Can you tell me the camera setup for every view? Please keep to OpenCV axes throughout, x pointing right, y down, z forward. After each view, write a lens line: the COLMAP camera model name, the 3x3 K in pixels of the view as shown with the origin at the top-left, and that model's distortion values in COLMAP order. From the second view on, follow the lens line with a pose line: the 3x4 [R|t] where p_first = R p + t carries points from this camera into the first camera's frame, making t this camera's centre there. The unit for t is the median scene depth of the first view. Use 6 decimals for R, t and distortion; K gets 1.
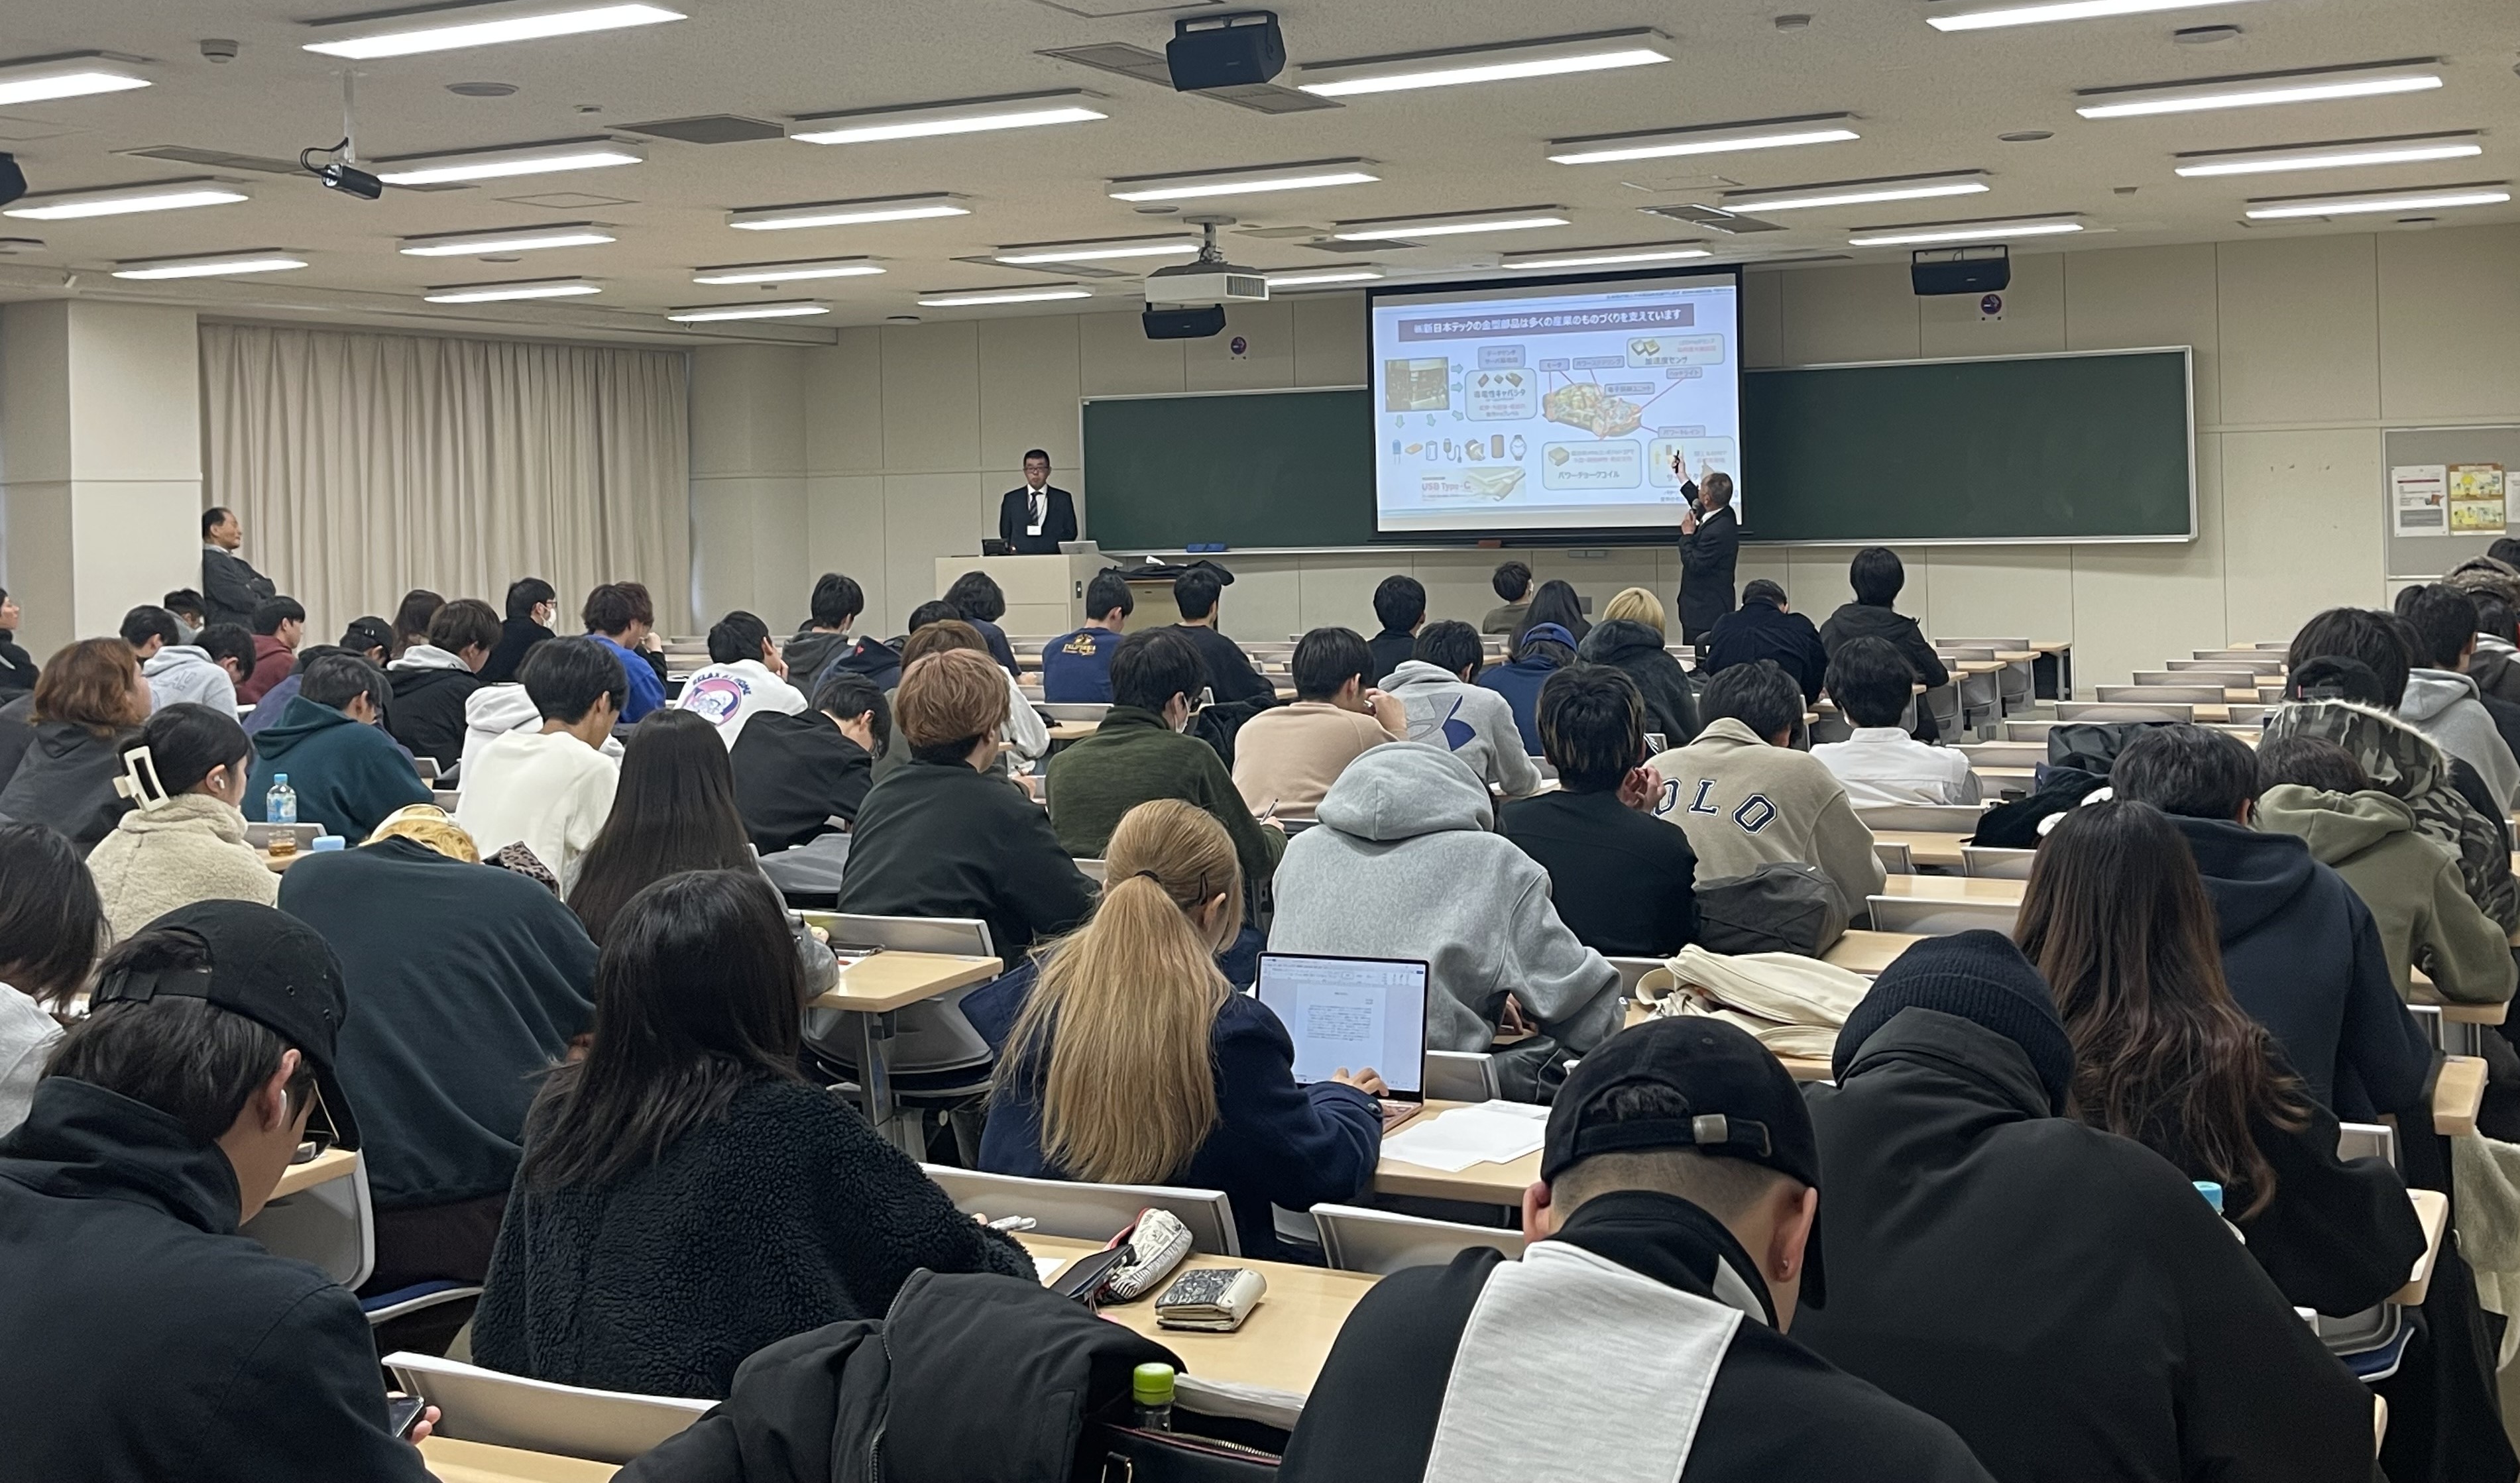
lens RADIAL K [[2505.4, 0, 1260.0], [0, 2505.4, 741.5], [0, 0, 1]] dist [0.005266, 0.392654]
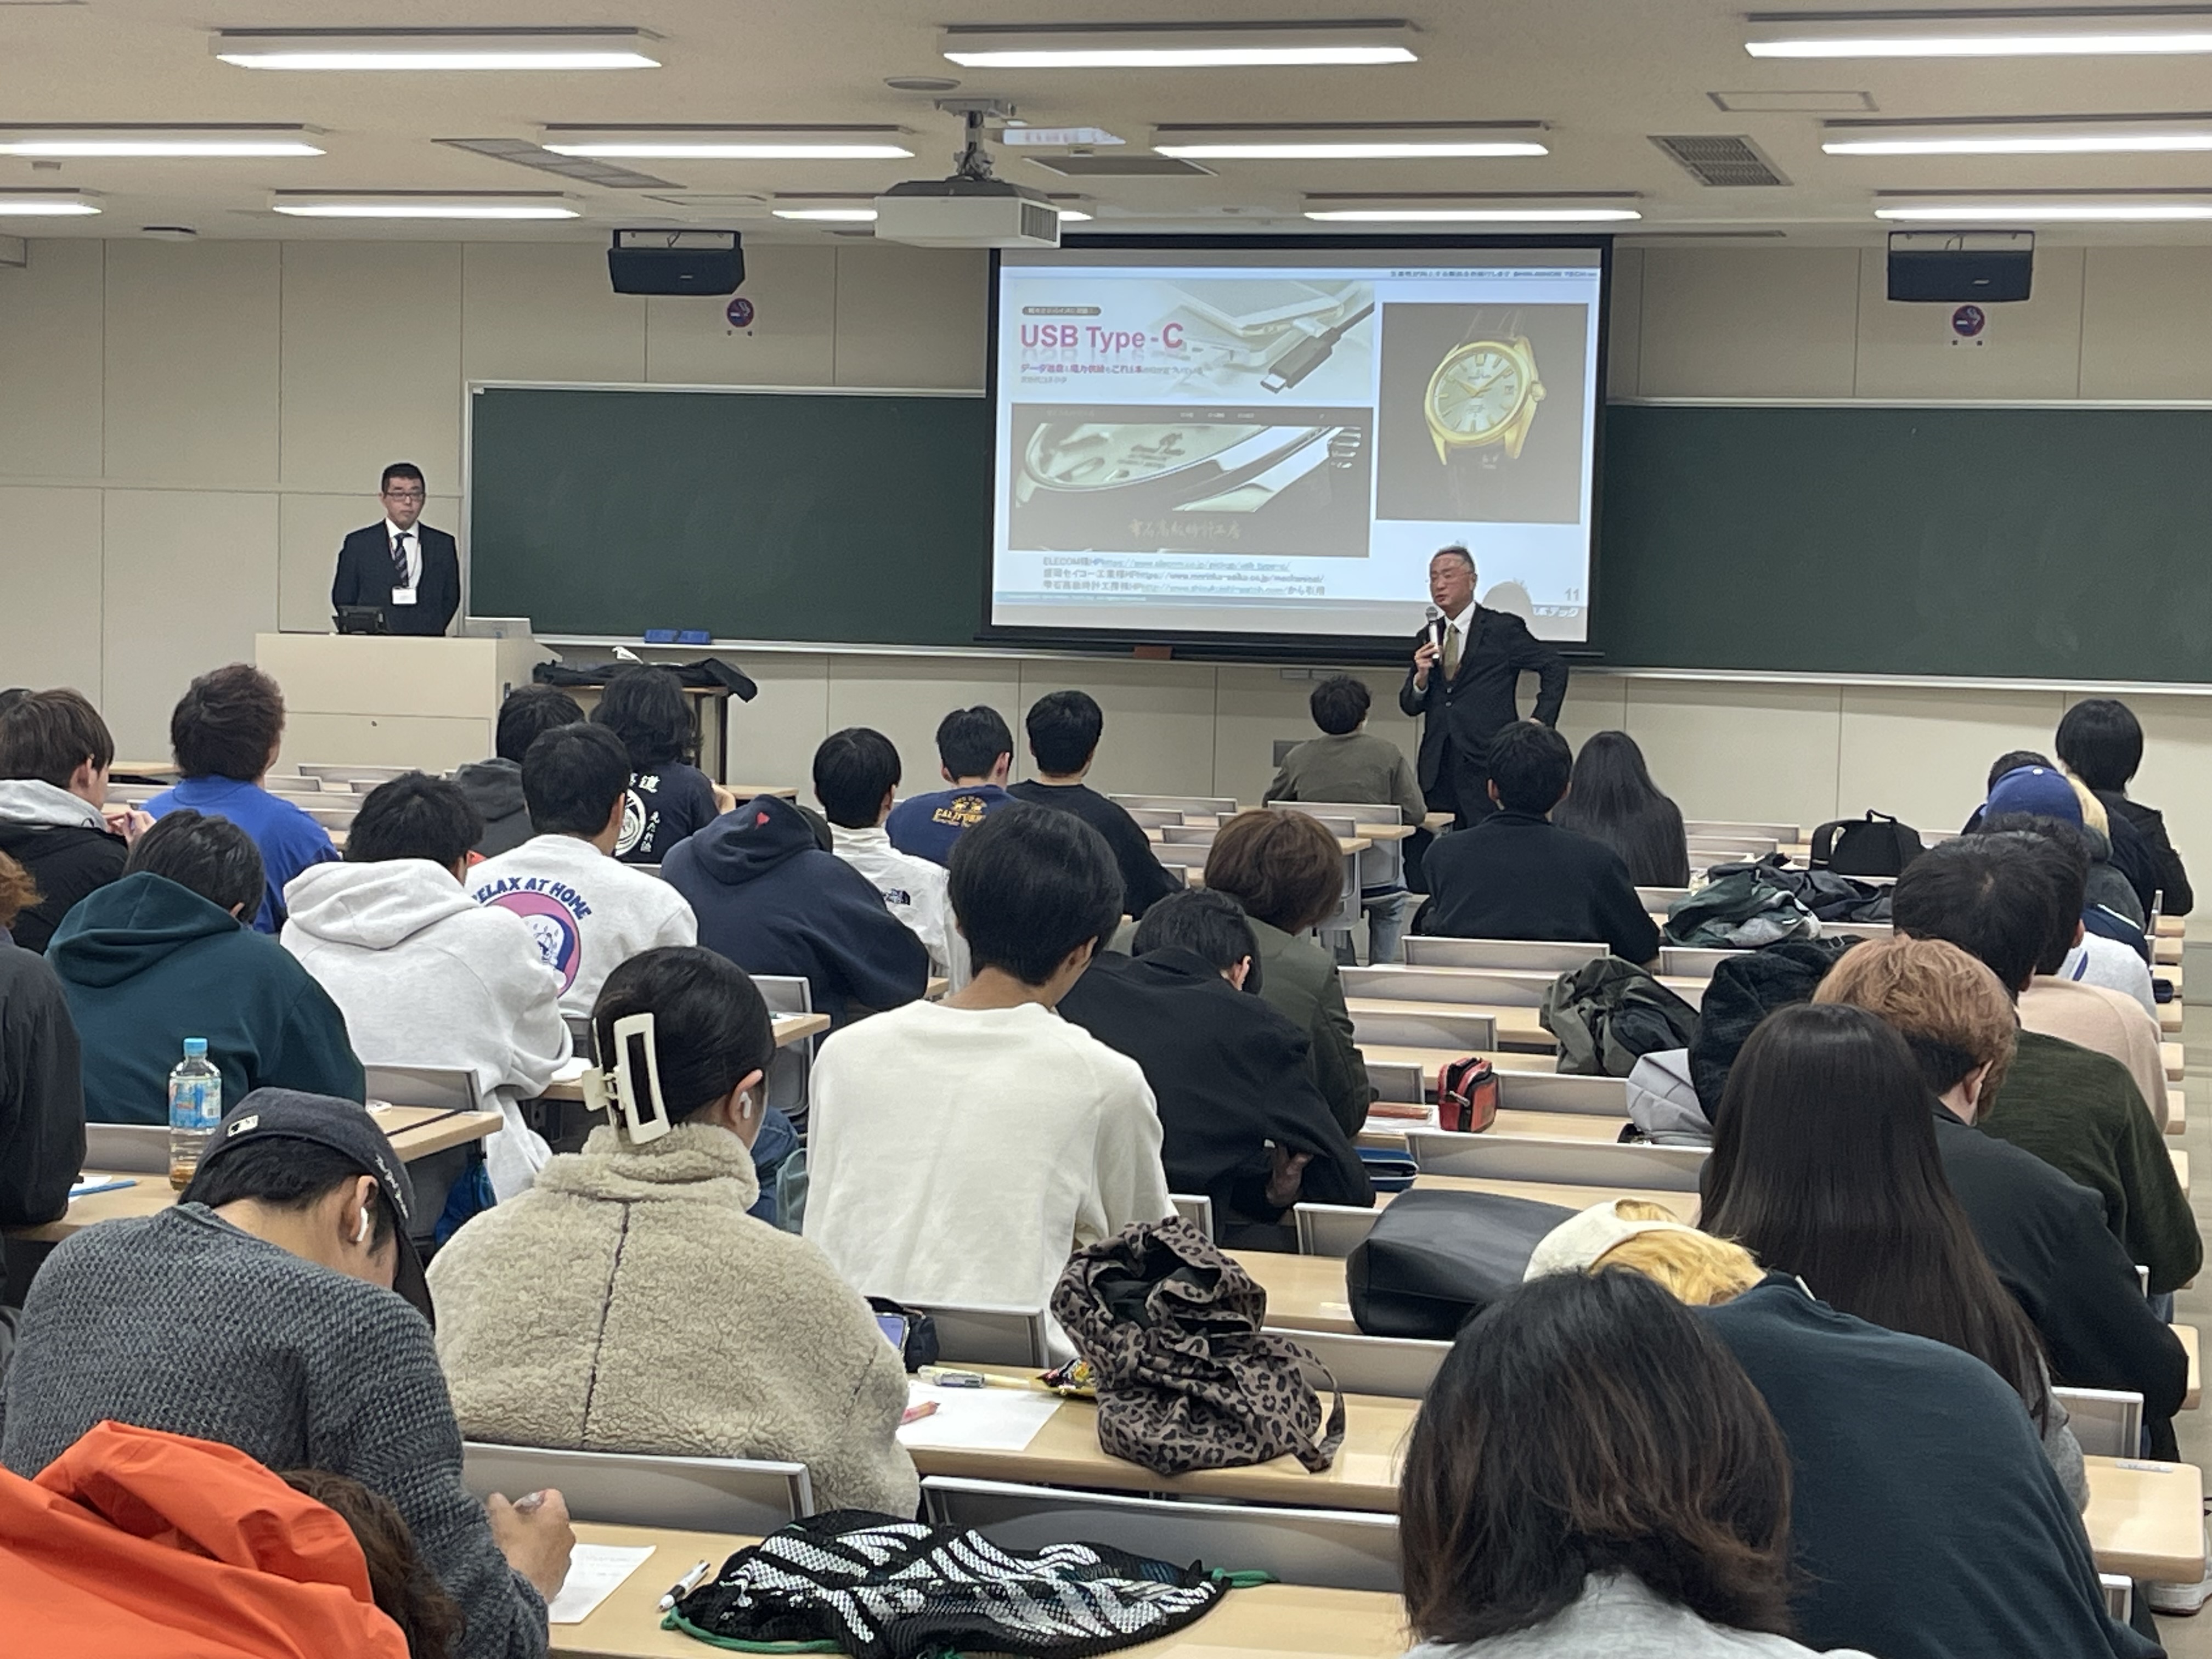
lens RADIAL K [[3864.8, 0, 1106.0], [0, 3864.8, 829.5], [0, 0, 1]] dist [0.160171, -0.071986]
pose [[0.984415, 0.036553, 0.172021, -0.089484], [-0.031449, 0.998983, -0.032301, -0.002461], [-0.173027, 0.026388, 0.984564, 0.044632]]
